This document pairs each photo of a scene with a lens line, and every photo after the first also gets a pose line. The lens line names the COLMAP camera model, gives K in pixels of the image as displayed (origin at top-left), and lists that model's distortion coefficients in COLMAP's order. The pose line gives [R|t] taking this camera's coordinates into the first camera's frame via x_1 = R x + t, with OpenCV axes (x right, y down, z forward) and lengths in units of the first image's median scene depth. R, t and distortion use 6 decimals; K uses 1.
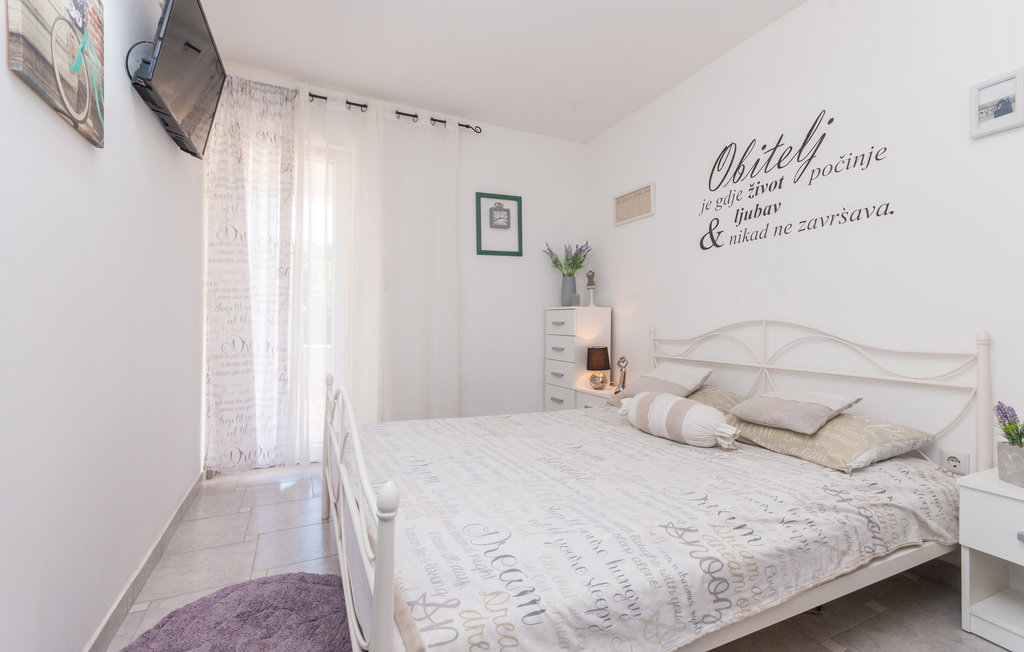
lens RADIAL K [[448.1, 0, 511.3], [0, 448.1, 324.5], [0, 0, 1]] dist [0.000450, -0.000146]
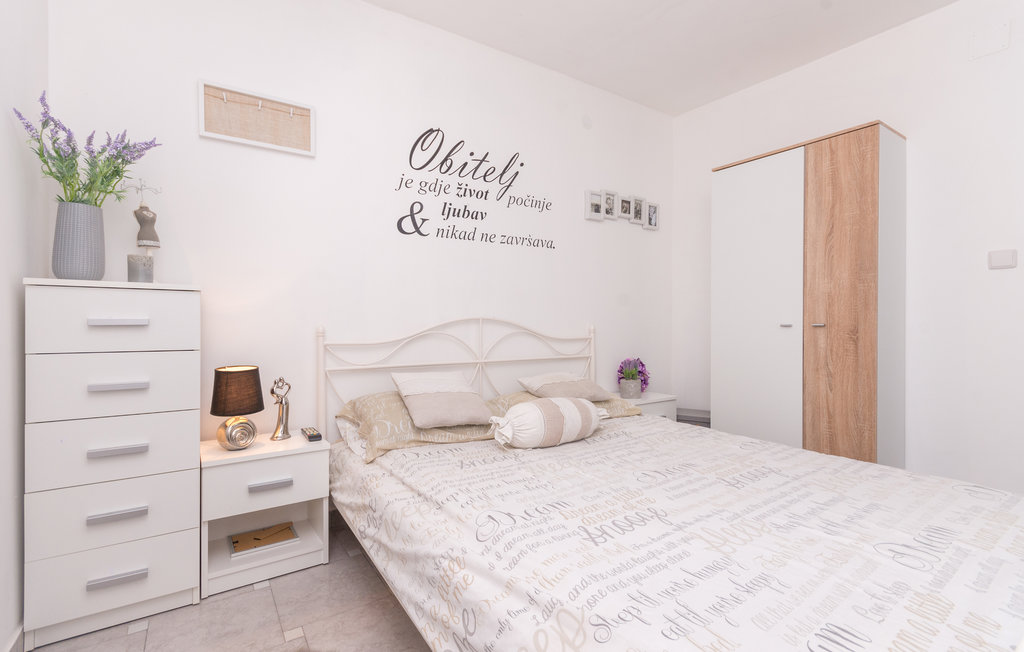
lens RADIAL K [[448.1, 0, 480.7], [0, 448.1, 314.2], [0, 0, 1]] dist [0.000450, -0.000146]
pose [[-0.104855, -0.001846, 0.994486, -0.479251], [-0.005587, 0.999984, 0.001267, -0.019427], [-0.994472, -0.005424, -0.104864, 1.069026]]
